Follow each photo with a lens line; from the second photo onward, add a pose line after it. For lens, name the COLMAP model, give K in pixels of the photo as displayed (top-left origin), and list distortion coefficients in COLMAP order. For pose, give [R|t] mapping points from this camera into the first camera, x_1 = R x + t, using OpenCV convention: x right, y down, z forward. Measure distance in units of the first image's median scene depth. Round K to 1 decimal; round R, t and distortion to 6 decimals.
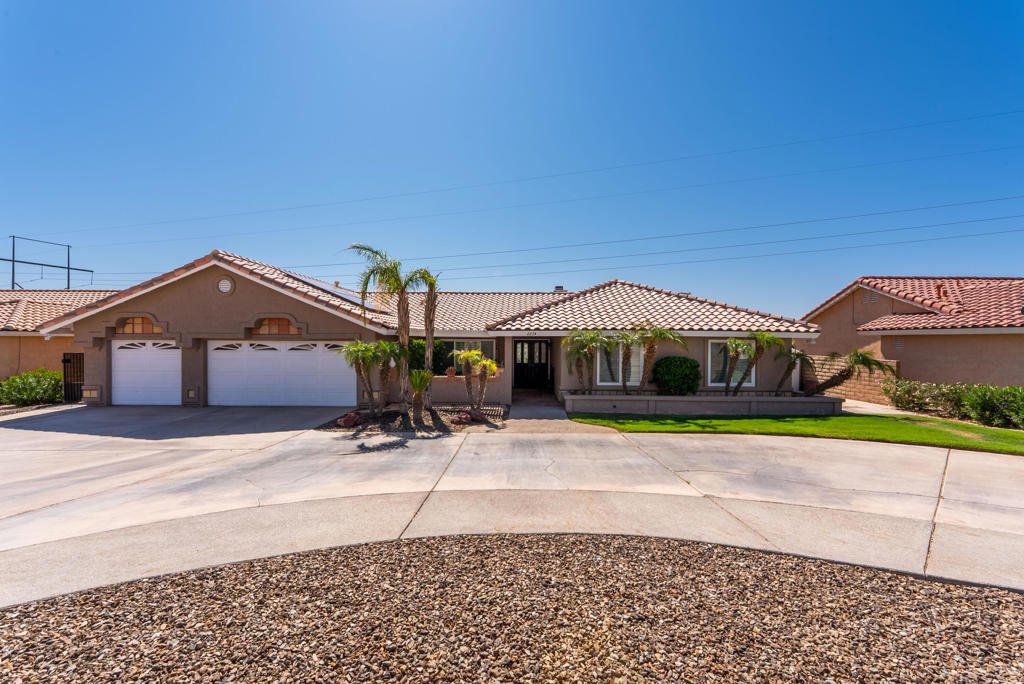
lens RADIAL K [[412.3, 0, 514.2], [0, 412.3, 342.6], [0, 0, 1]] dist [0.001627, 0.000094]
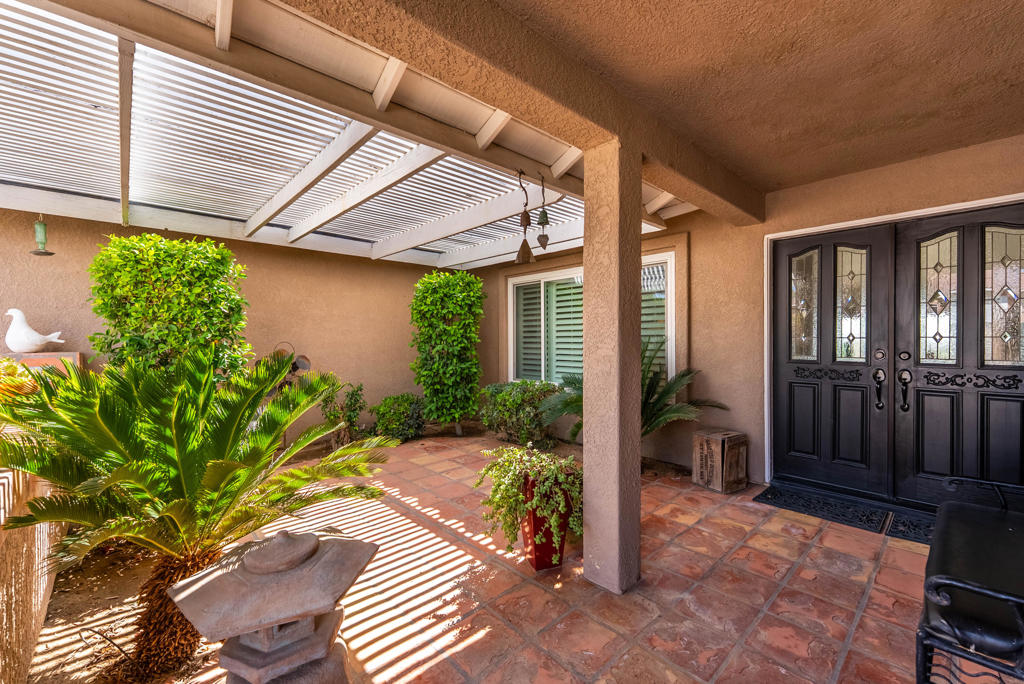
lens RADIAL K [[412.3, 0, 514.2], [0, 412.3, 342.6], [0, 0, 1]] dist [0.001627, 0.000094]
pose [[0.679361, 0.000158, -0.733805, 0.101983], [-0.002958, 0.999992, -0.002523, 0.051432], [0.733799, 0.003885, 0.679356, 0.954949]]
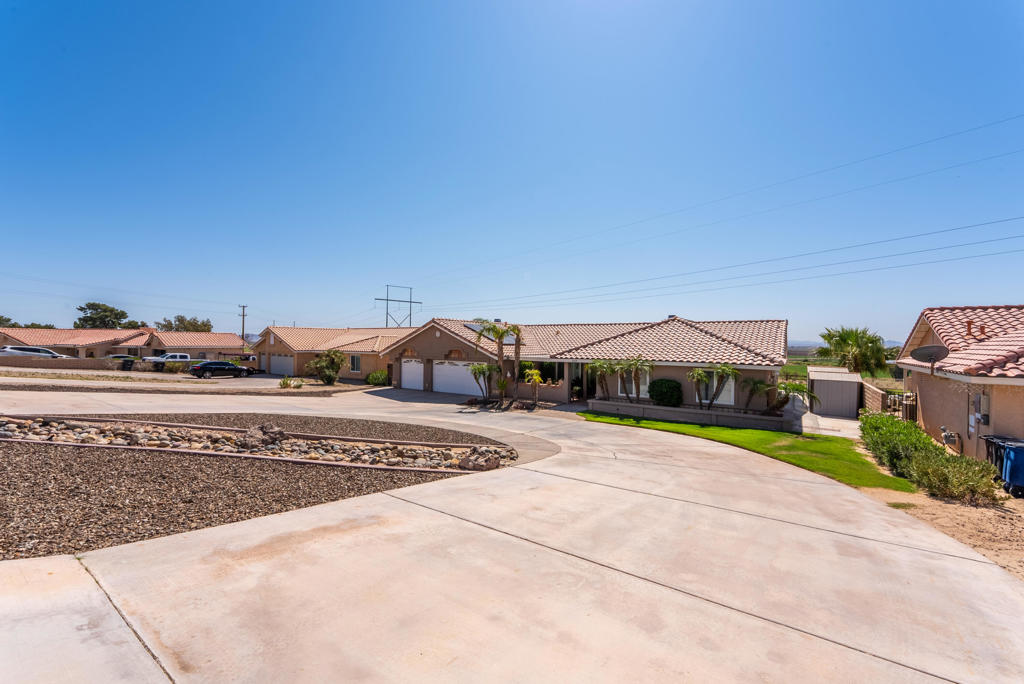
lens RADIAL K [[412.3, 0, 514.2], [0, 412.3, 342.6], [0, 0, 1]] dist [0.001627, 0.000094]
pose [[0.832482, 0.002626, -0.554046, 0.756451], [-0.009177, 0.999917, -0.009050, -0.077729], [0.553976, 0.012619, 0.832437, -0.506816]]
